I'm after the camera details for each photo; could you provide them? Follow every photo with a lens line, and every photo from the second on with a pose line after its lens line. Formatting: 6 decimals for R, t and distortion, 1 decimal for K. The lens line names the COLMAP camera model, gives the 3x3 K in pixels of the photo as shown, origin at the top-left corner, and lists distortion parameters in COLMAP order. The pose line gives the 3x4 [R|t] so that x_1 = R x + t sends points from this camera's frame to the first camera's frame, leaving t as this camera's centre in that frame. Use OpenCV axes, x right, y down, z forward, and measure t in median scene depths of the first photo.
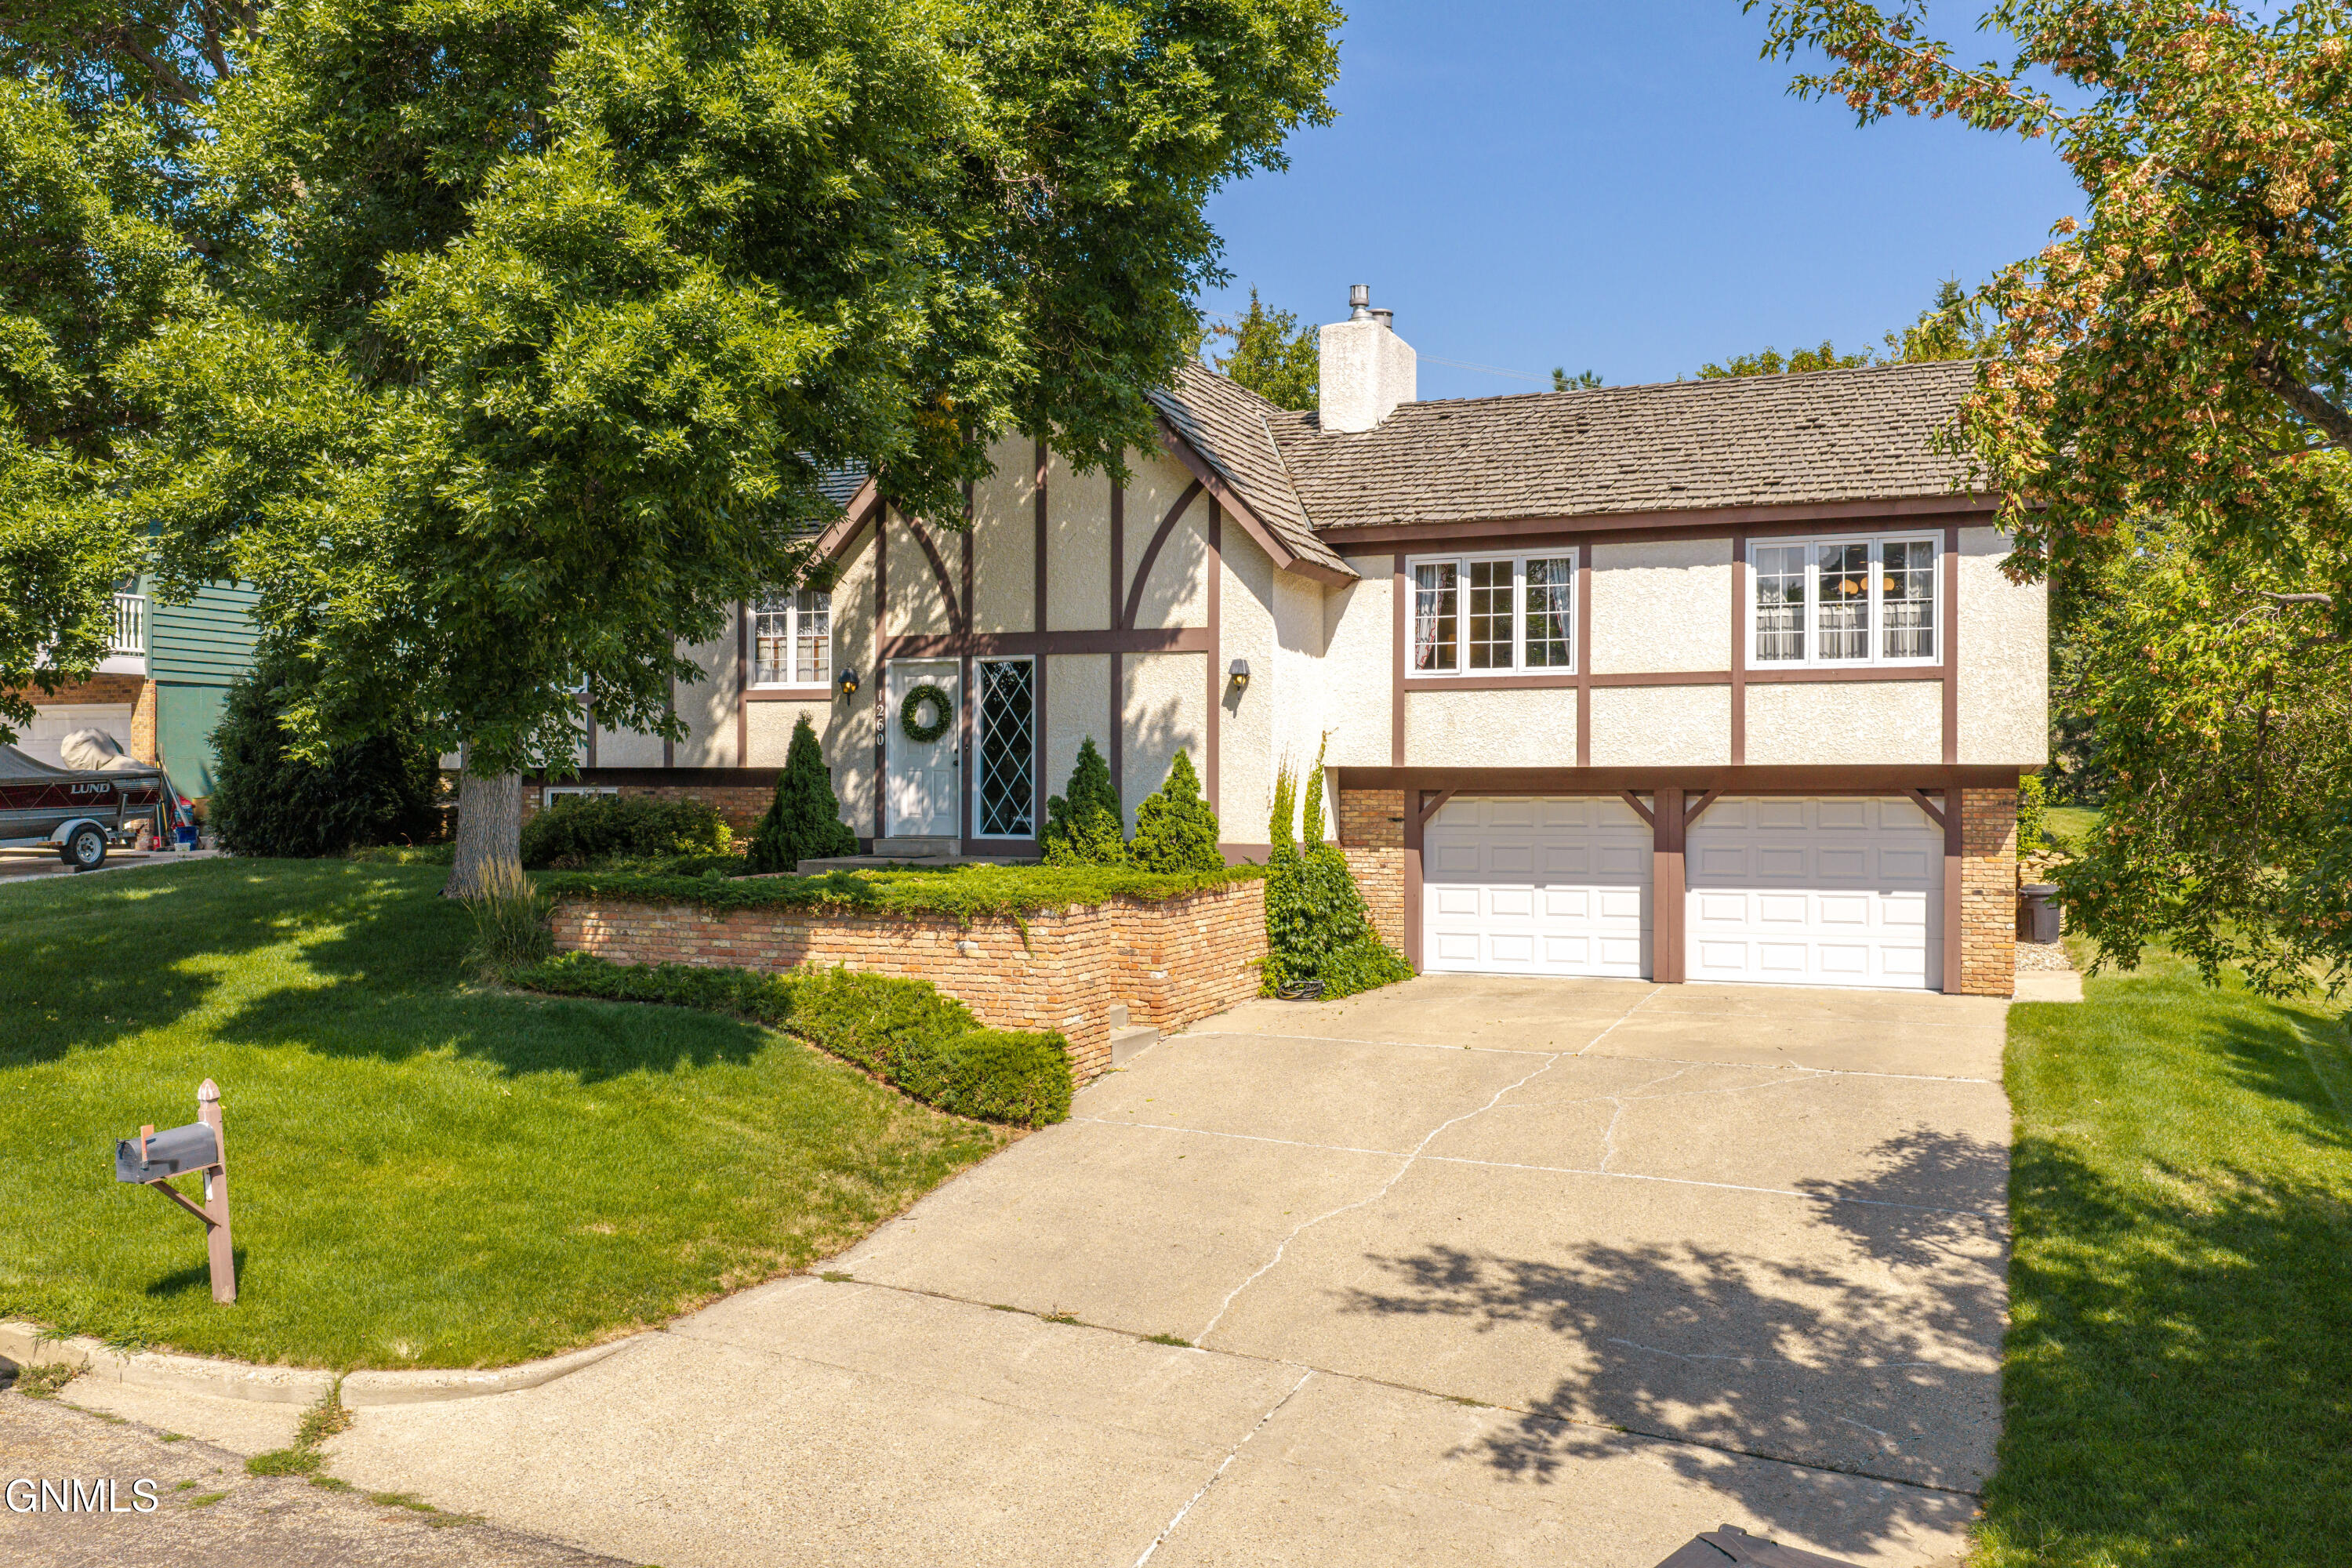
lens RADIAL K [[1965.5, 0, 1178.5], [0, 1965.5, 841.3], [0, 0, 1]] dist [0.000816, -0.002212]
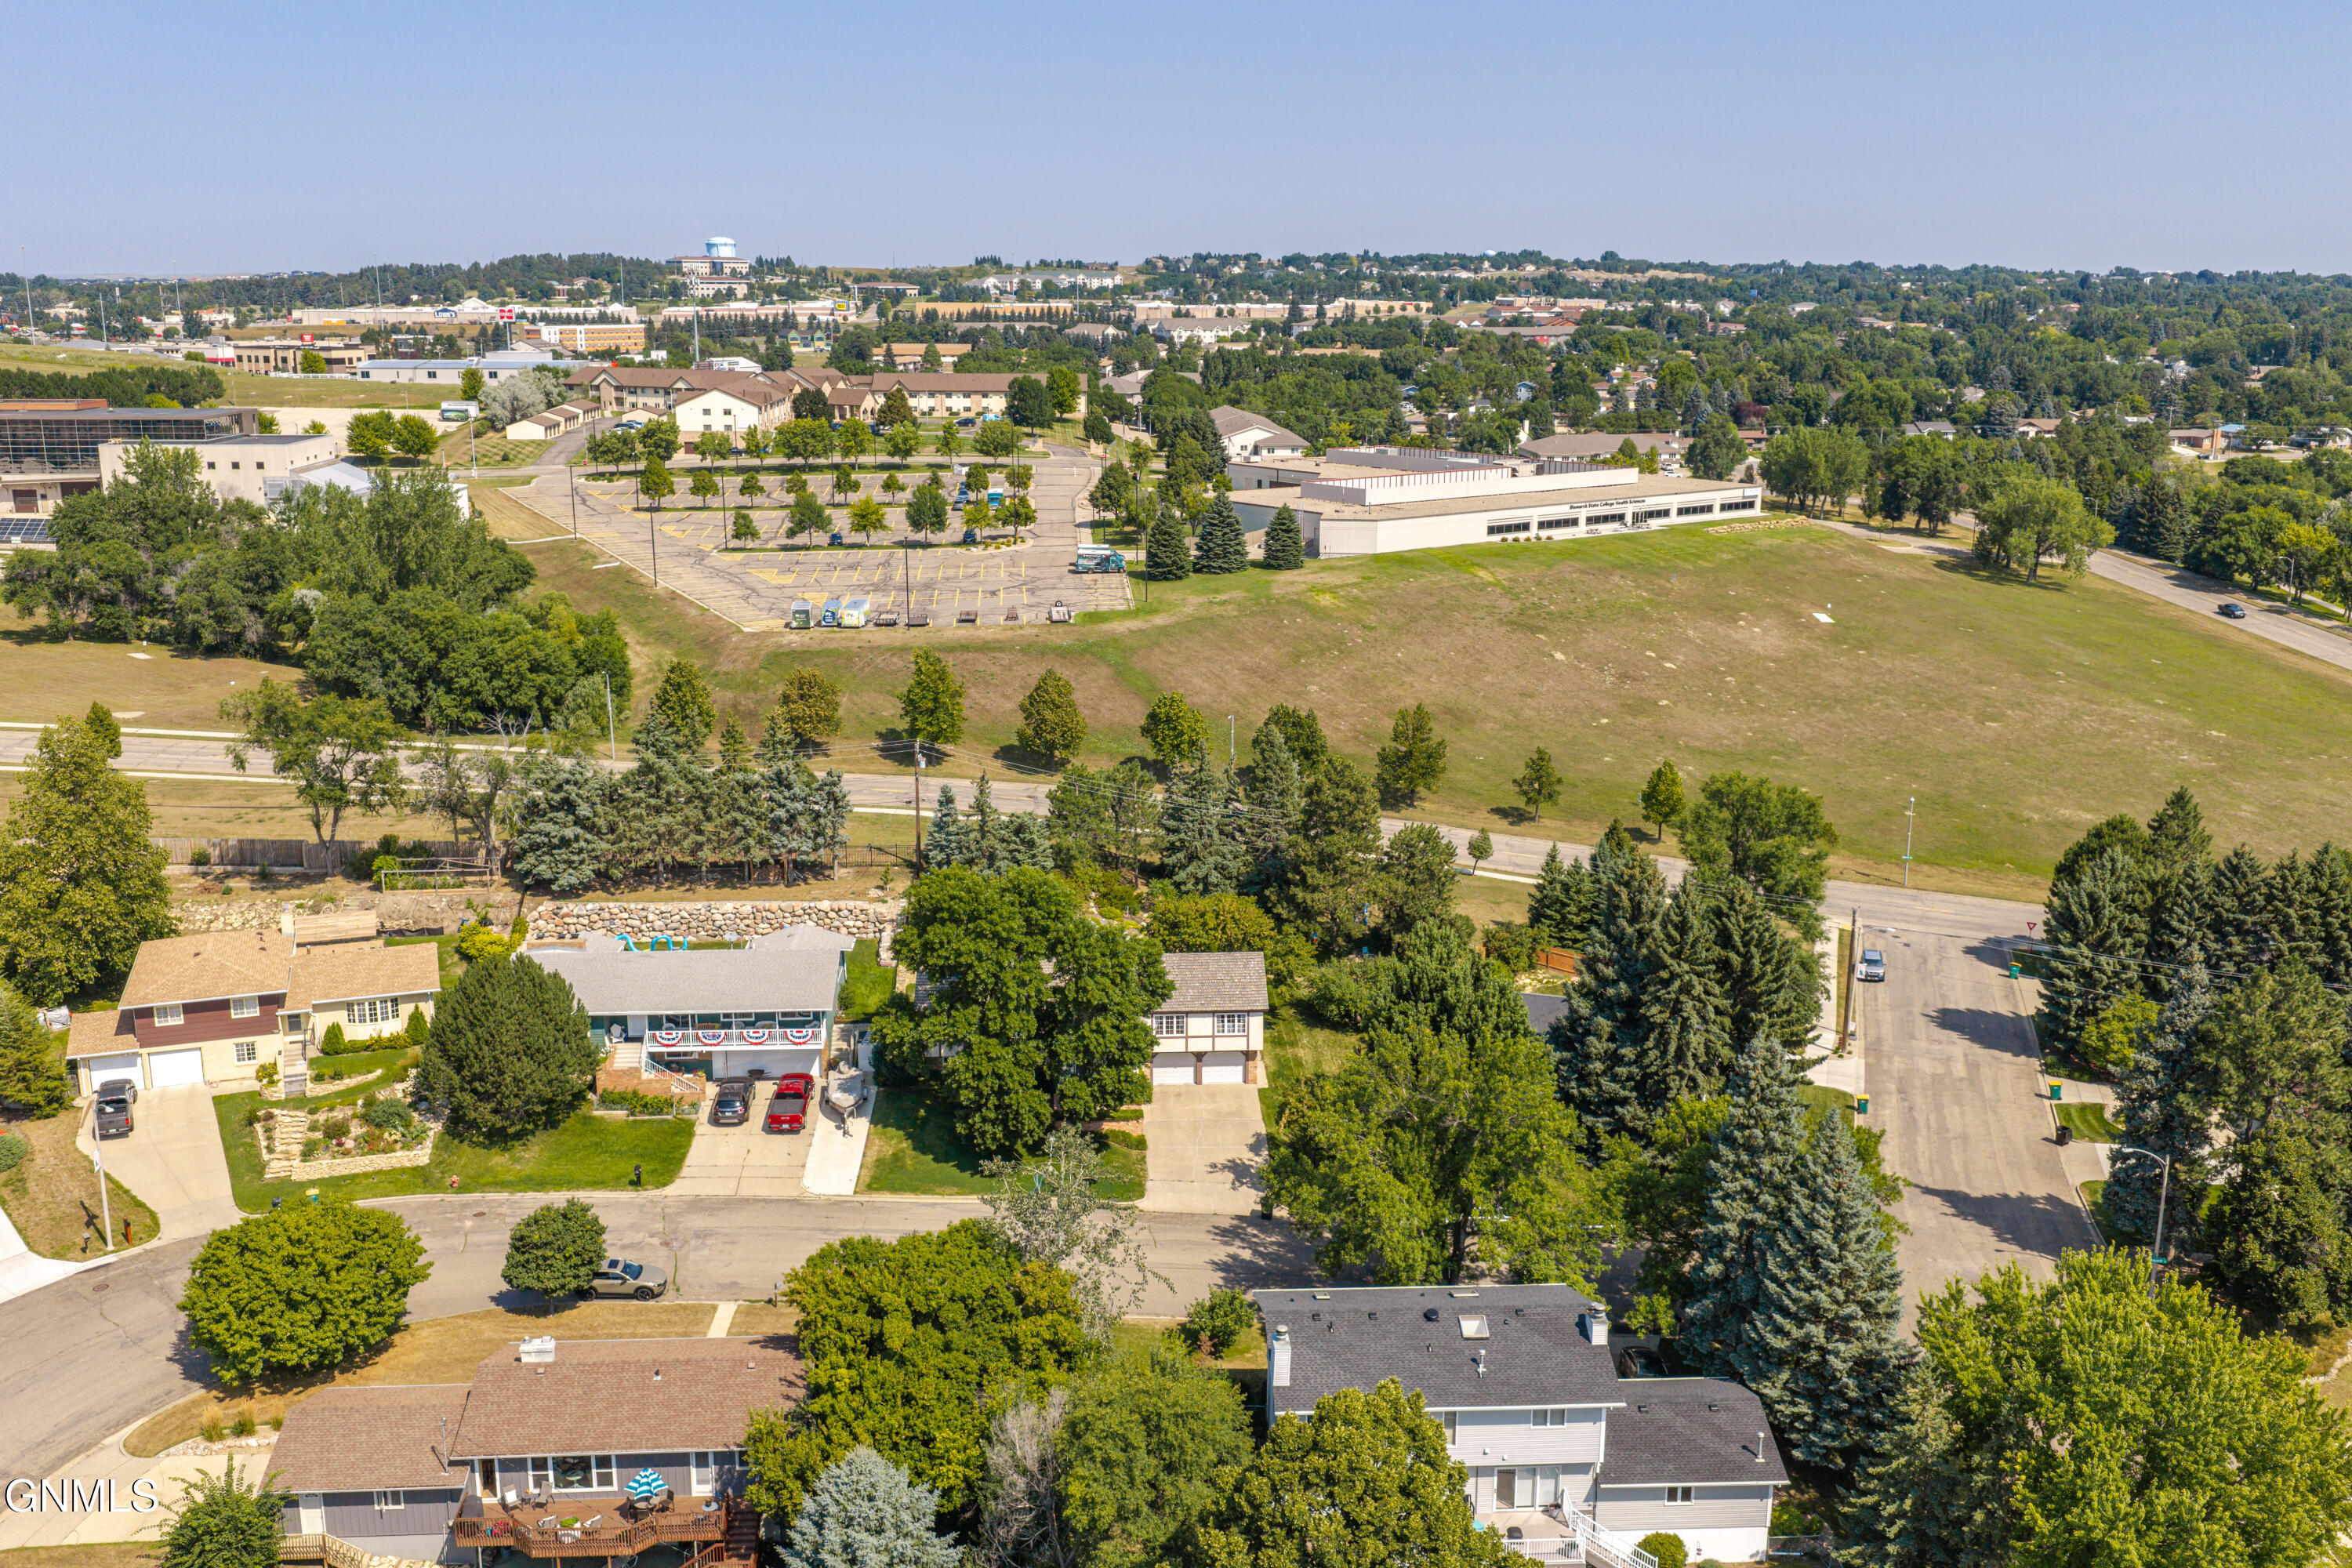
lens RADIAL K [[1998.6, 0, 1176.0], [0, 1998.6, 784.0], [0, 0, 1]] dist [0.027365, -0.051375]
pose [[0.902185, -0.102762, 0.418929, -2.163788], [0.013406, 0.977418, 0.210887, -2.016742], [-0.431140, -0.184643, 0.883190, -3.934672]]
